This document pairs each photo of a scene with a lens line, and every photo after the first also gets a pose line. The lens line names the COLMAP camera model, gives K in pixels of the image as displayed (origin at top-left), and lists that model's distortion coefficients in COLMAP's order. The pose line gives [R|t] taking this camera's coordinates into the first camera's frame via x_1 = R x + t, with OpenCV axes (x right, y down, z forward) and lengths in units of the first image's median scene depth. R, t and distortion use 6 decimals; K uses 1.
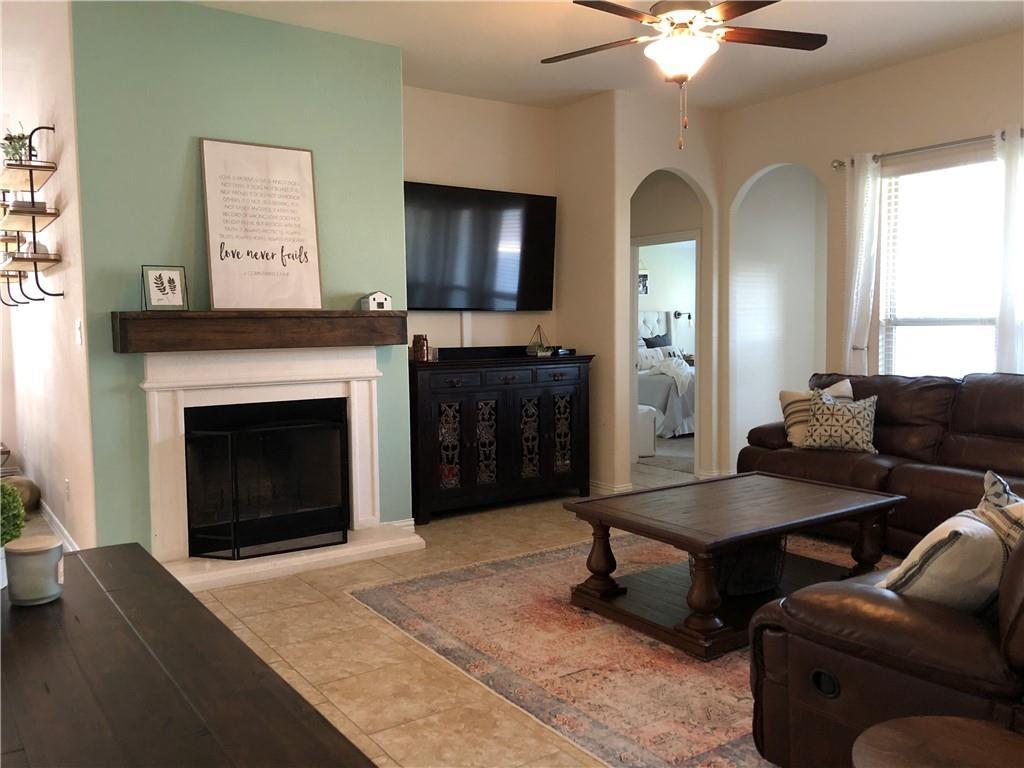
lens RADIAL K [[837.3, 0, 513.9], [0, 837.3, 378.6], [0, 0, 1]] dist [0.086656, -0.185594]
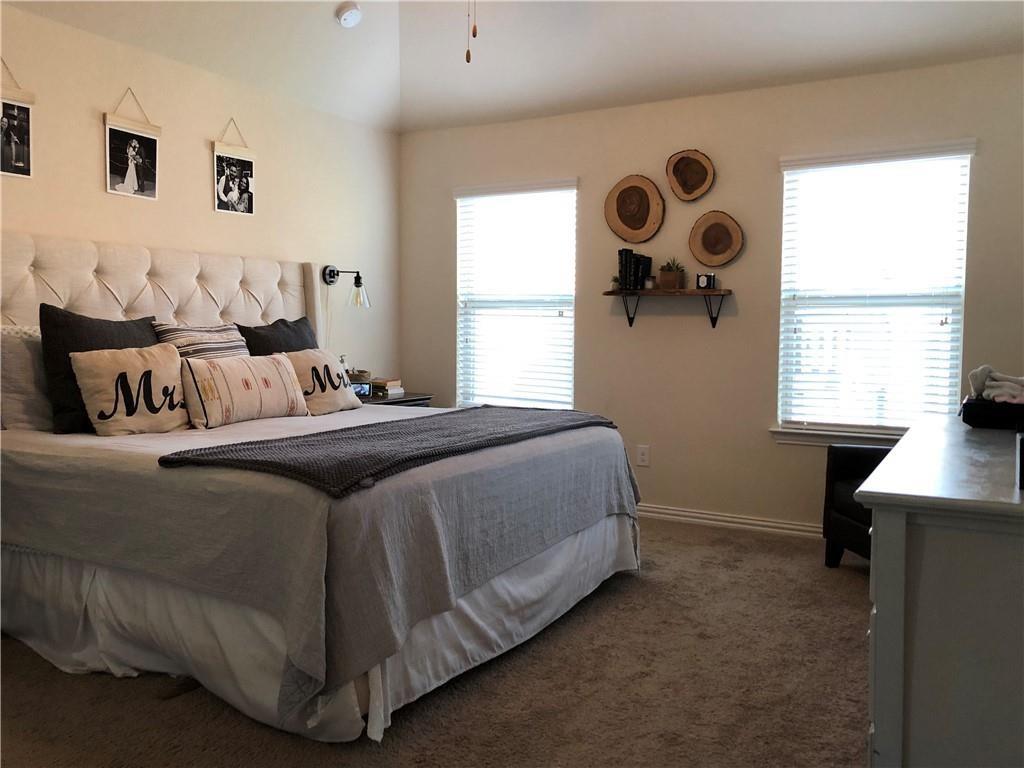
lens RADIAL K [[837.3, 0, 513.9], [0, 837.3, 378.6], [0, 0, 1]] dist [0.086656, -0.185594]
pose [[0.906529, -0.007541, 0.422076, 0.103940], [0.007696, 0.999969, 0.001336, -0.024673], [-0.422073, 0.002037, 0.906560, 0.600526]]
